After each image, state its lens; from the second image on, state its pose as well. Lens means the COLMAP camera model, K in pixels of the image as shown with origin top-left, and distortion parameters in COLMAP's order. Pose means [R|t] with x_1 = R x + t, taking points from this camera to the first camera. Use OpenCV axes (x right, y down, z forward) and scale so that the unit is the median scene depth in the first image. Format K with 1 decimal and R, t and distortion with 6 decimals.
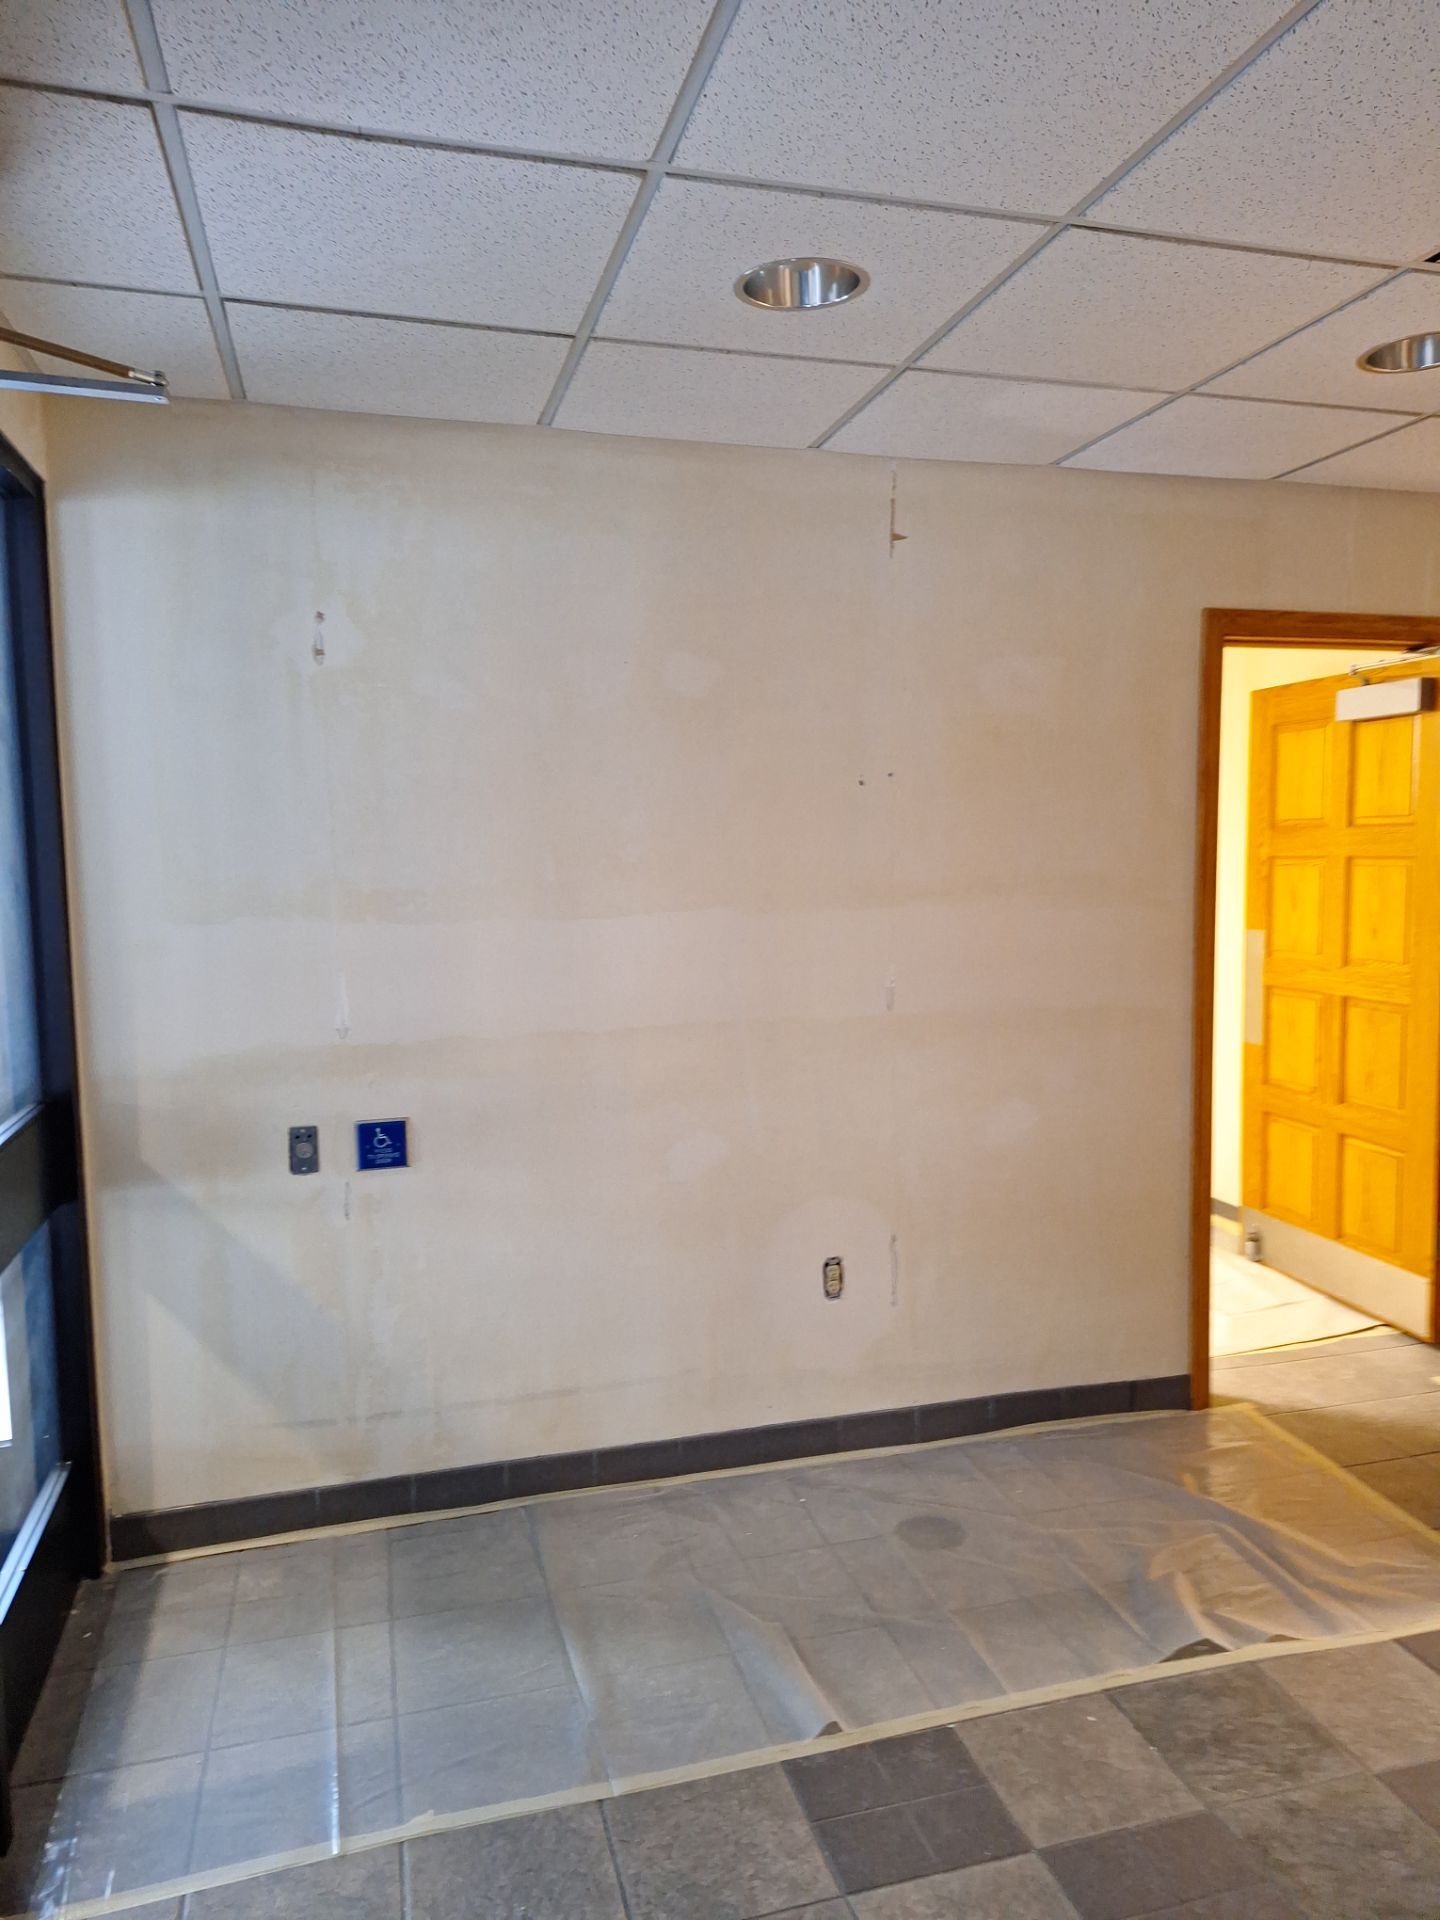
lens RADIAL K [[1324.9, 0, 721.8], [0, 1324.9, 981.3], [0, 0, 1]] dist [0.069819, -0.086549]
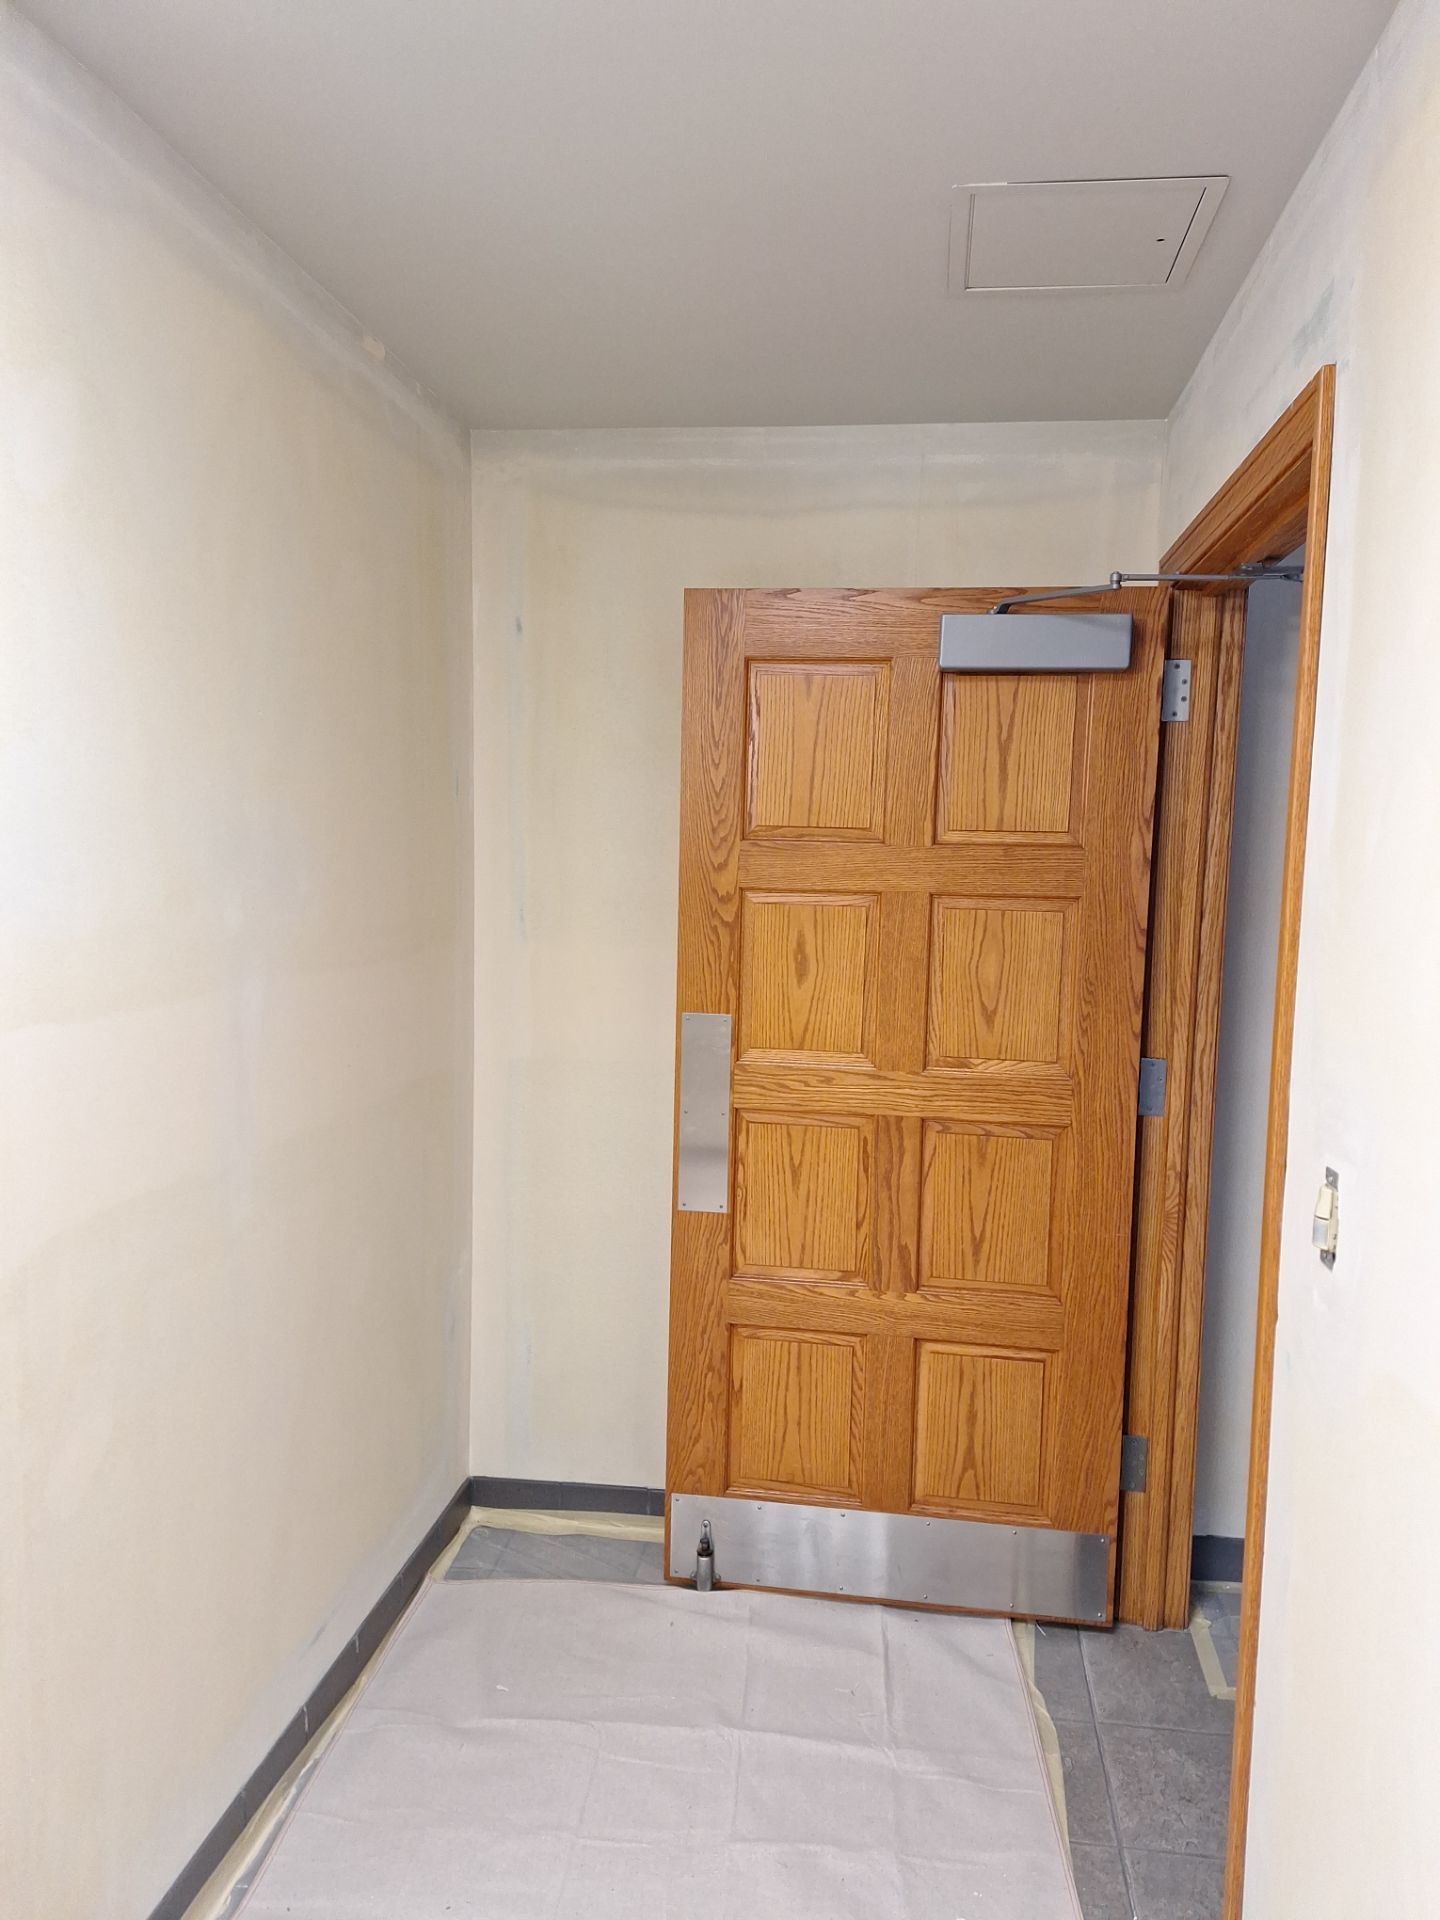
lens RADIAL K [[1324.9, 0, 721.8], [0, 1324.9, 981.3], [0, 0, 1]] dist [0.069819, -0.086549]
pose [[0.394124, -0.063858, 0.916836, -0.128015], [0.060449, 0.997224, 0.043472, -0.083599], [-0.917067, 0.038288, 0.396890, 0.833171]]
